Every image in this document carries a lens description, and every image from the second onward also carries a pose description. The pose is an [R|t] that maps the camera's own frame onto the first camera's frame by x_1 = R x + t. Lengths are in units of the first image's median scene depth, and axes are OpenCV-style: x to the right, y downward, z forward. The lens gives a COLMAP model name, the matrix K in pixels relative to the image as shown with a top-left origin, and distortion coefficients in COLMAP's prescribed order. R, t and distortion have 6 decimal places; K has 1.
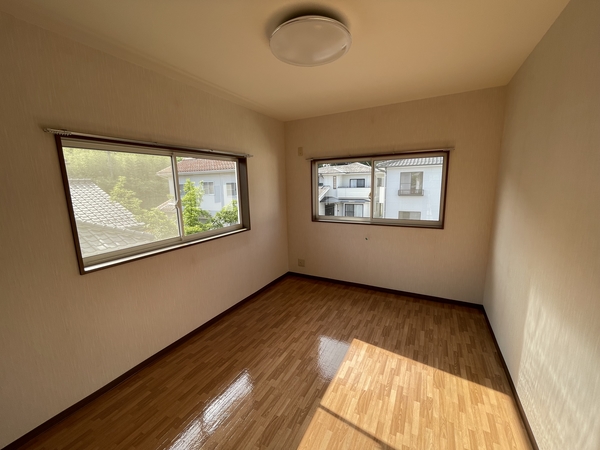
lens RADIAL K [[243.4, 0, 300.2], [0, 243.4, 226.4], [0, 0, 1]] dist [-0.002042, 0.000231]
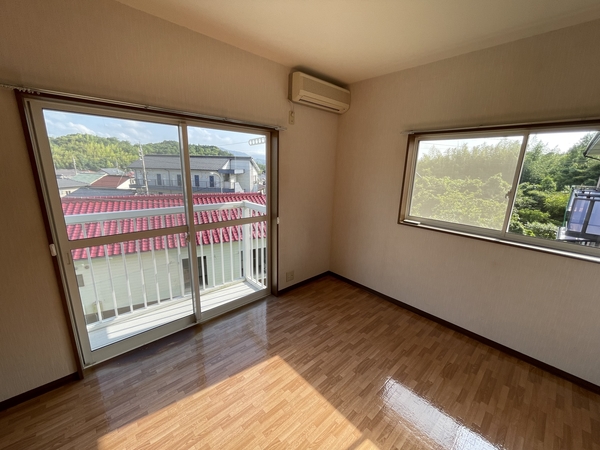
lens RADIAL K [[243.4, 0, 300.8], [0, 243.4, 222.6], [0, 0, 1]] dist [-0.002042, 0.000231]
pose [[0.944623, 0.130112, -0.301263, 0.088976], [-0.112846, 0.990846, 0.074101, -0.031244], [0.308146, -0.036001, 0.950658, 0.160879]]
